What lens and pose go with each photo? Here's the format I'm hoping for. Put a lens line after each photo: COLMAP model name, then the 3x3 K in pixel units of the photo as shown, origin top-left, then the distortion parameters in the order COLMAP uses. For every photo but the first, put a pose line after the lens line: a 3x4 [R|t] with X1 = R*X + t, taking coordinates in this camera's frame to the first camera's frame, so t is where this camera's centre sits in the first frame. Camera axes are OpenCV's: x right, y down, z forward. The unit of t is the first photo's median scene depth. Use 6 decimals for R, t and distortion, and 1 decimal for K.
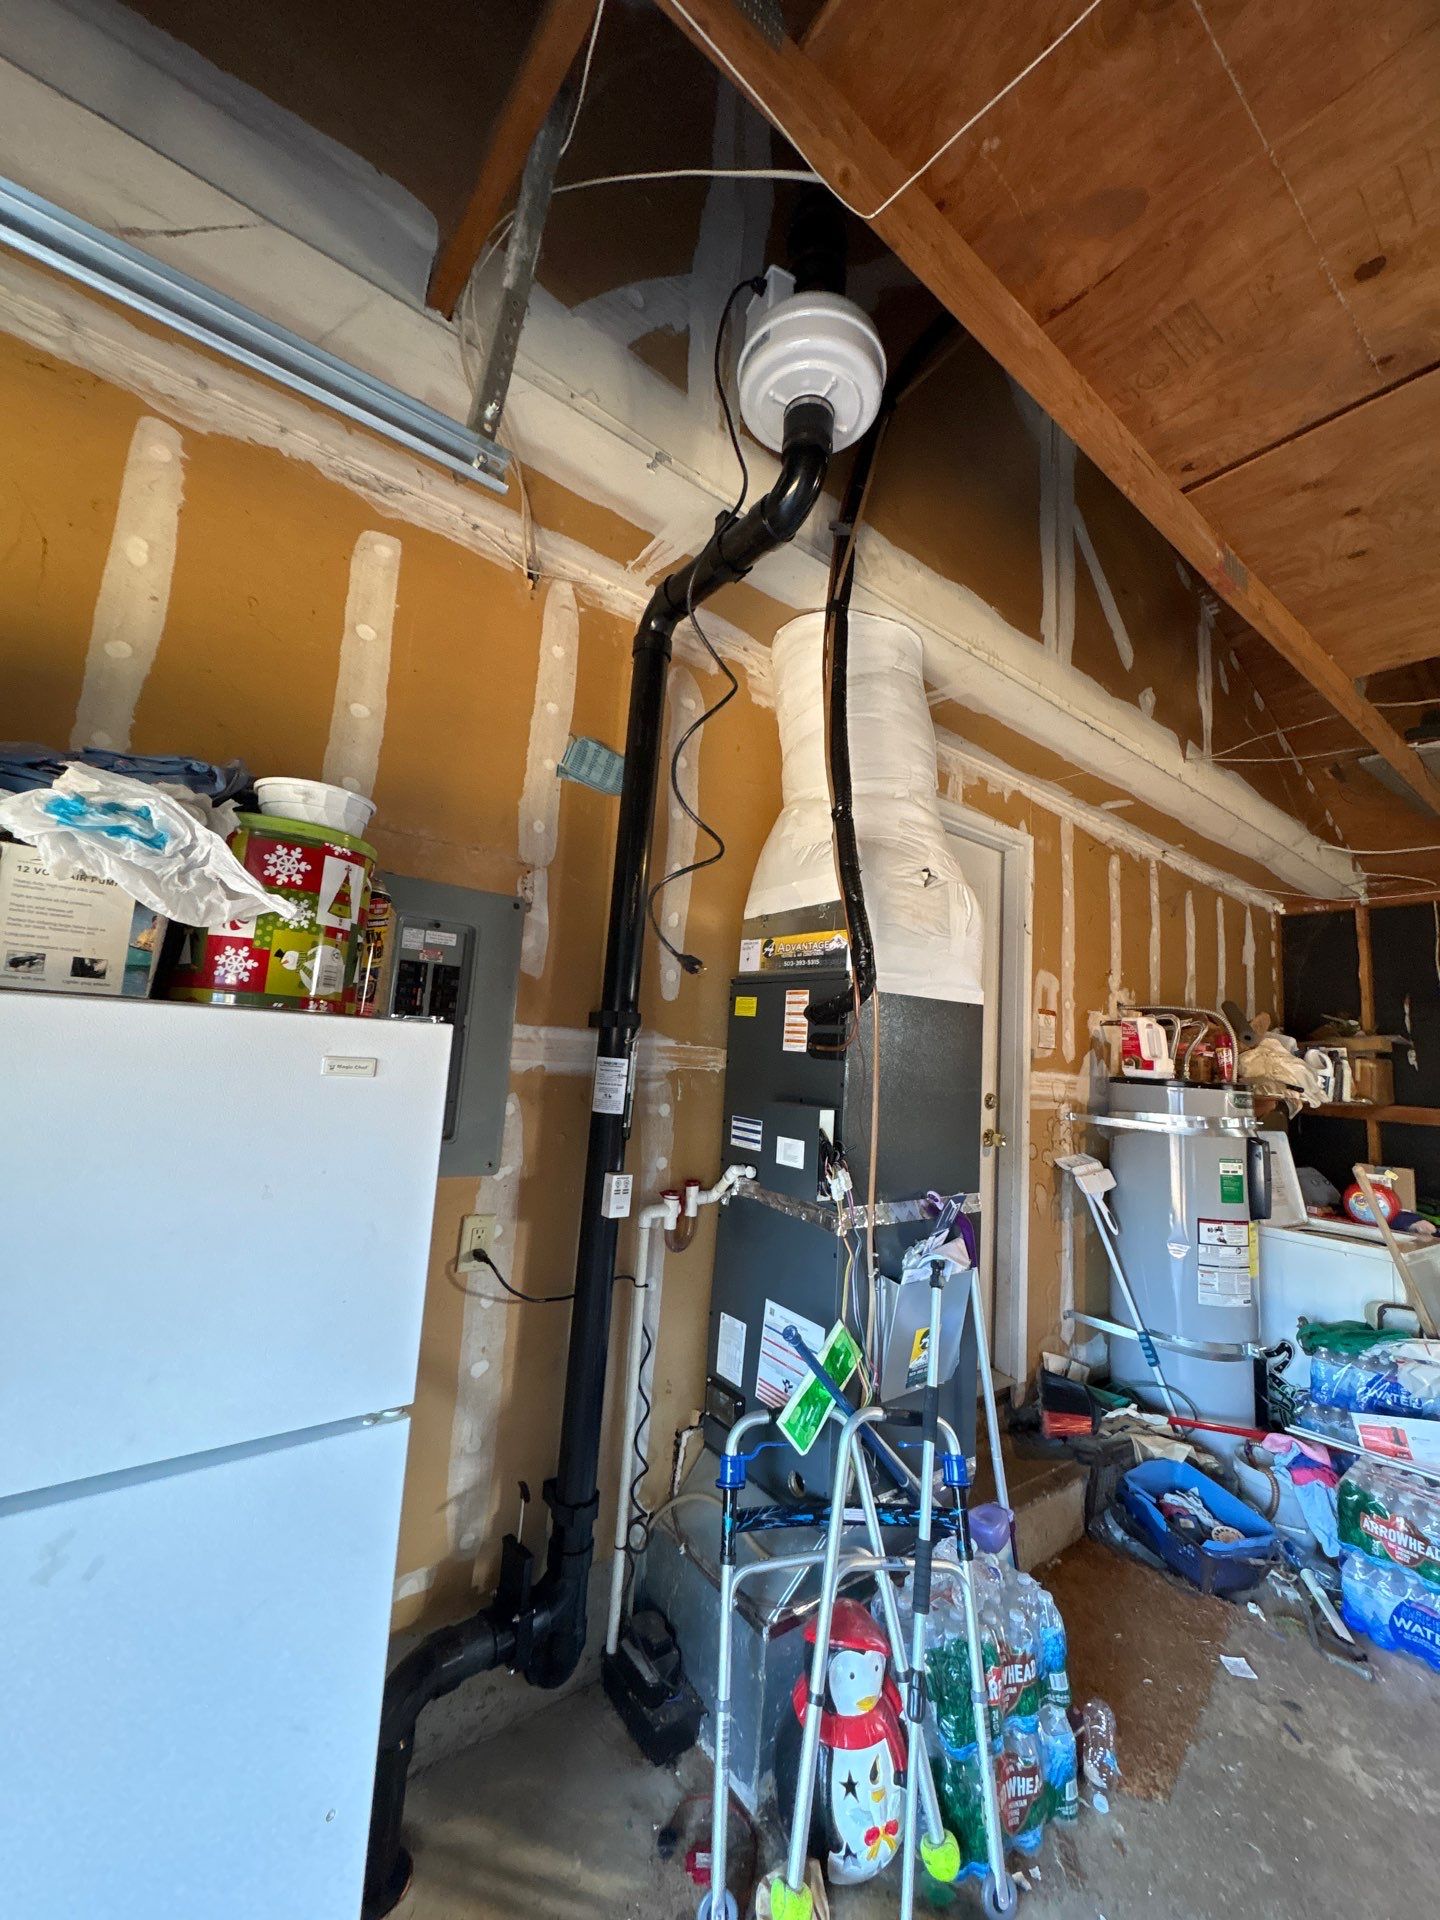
lens RADIAL K [[759.8, 0, 718.4], [0, 759.8, 956.2], [0, 0, 1]] dist [0.000033, 0.000002]
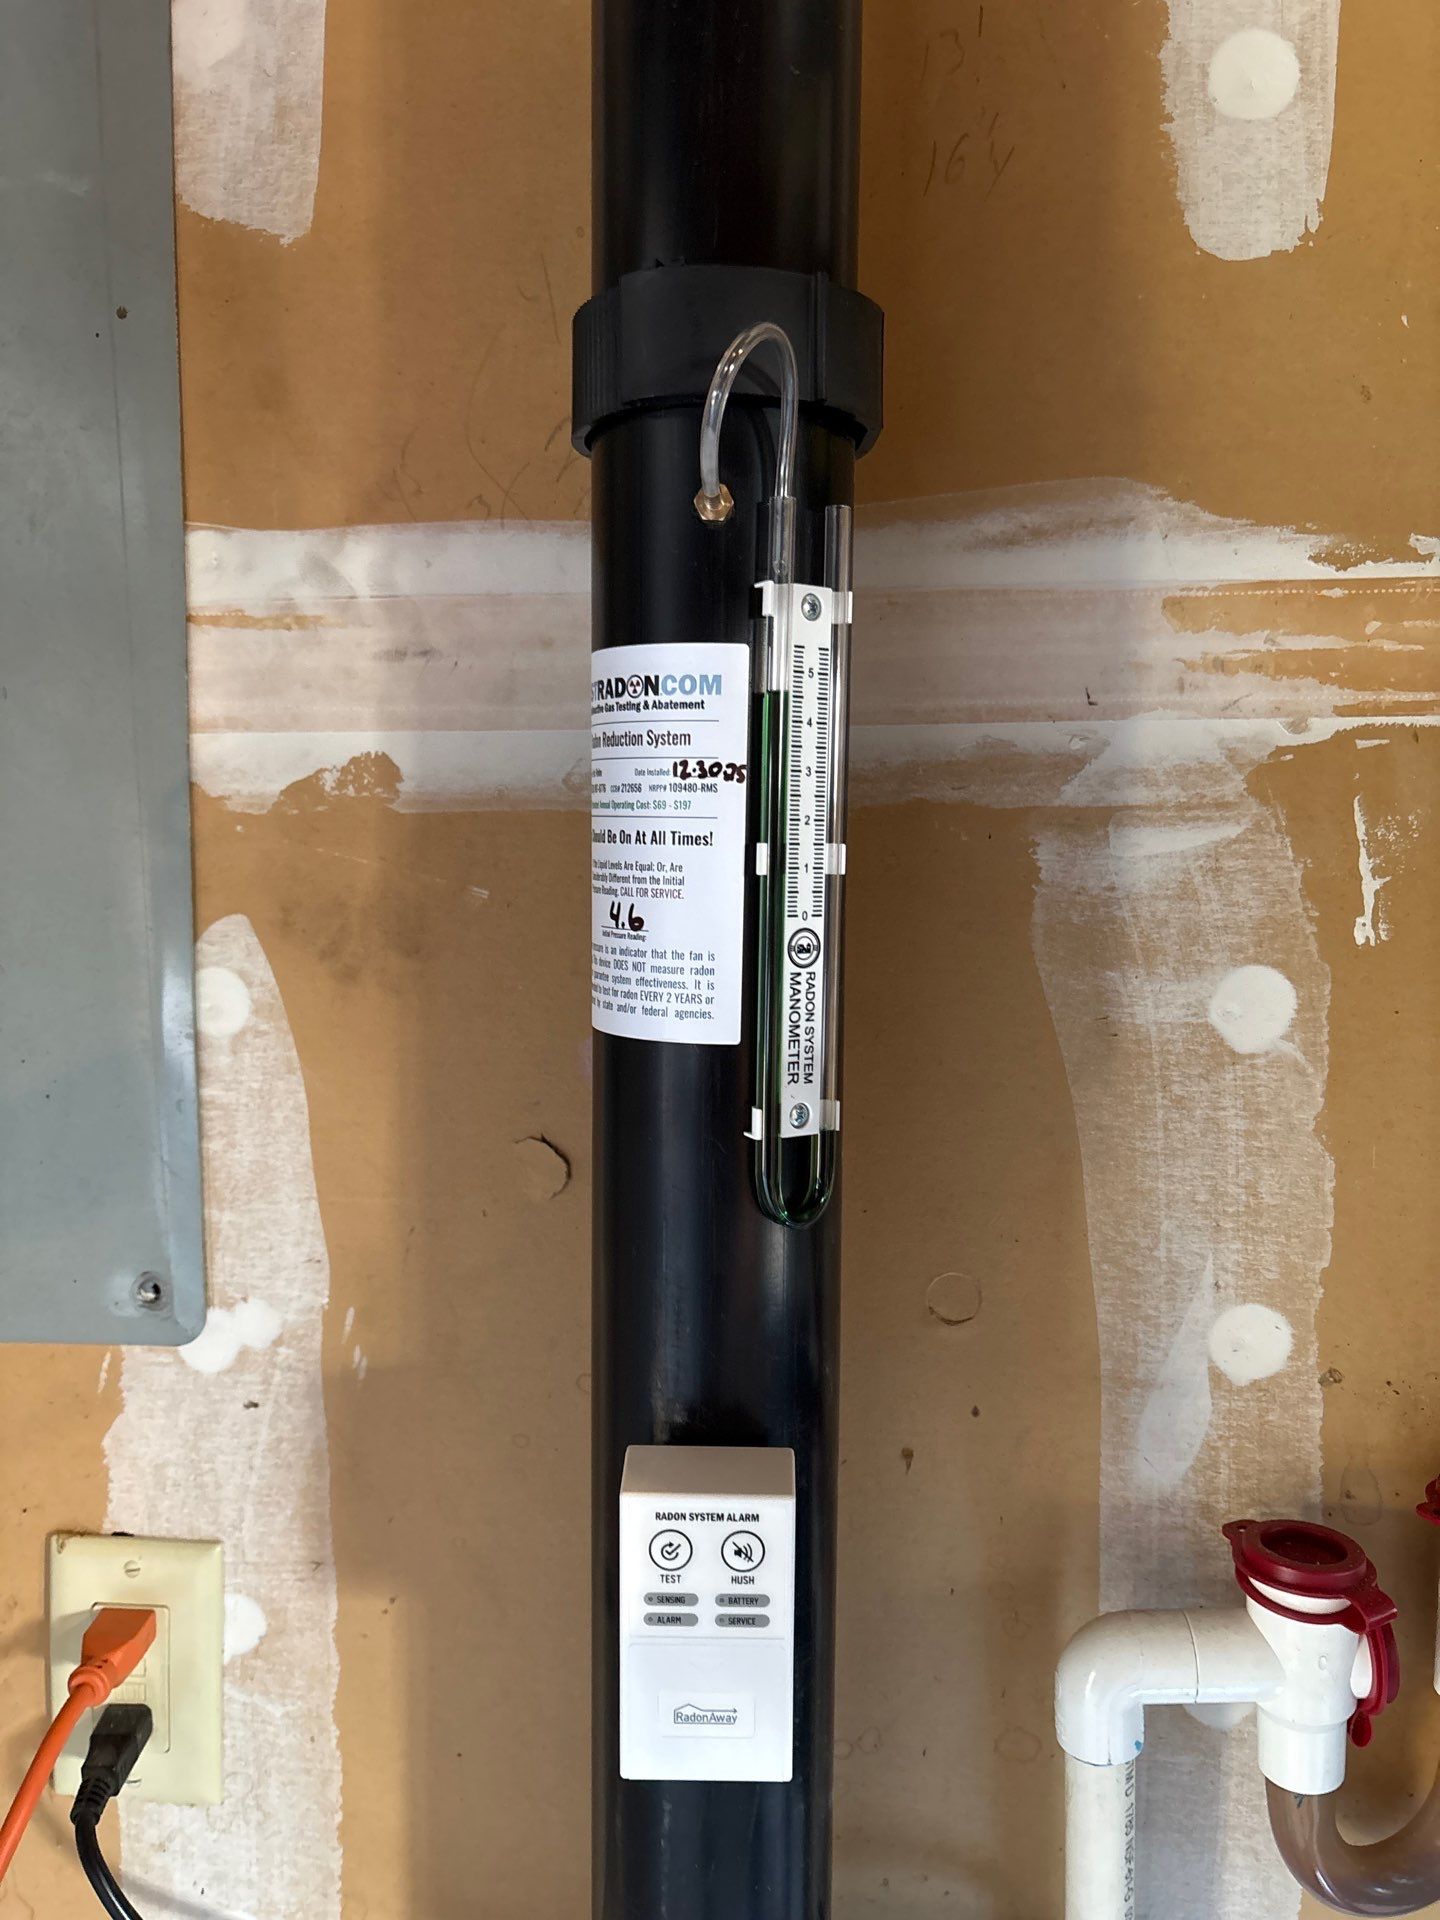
lens RADIAL K [[1476.5, 0, 719.6], [0, 1476.5, 964.8], [0, 0, 1]] dist [0.005120, 0.001952]
pose [[0.758080, -0.007243, -0.652122, 0.045500], [0.132737, 0.980721, 0.143412, 0.153074], [0.638511, -0.195278, 0.744426, 0.794935]]
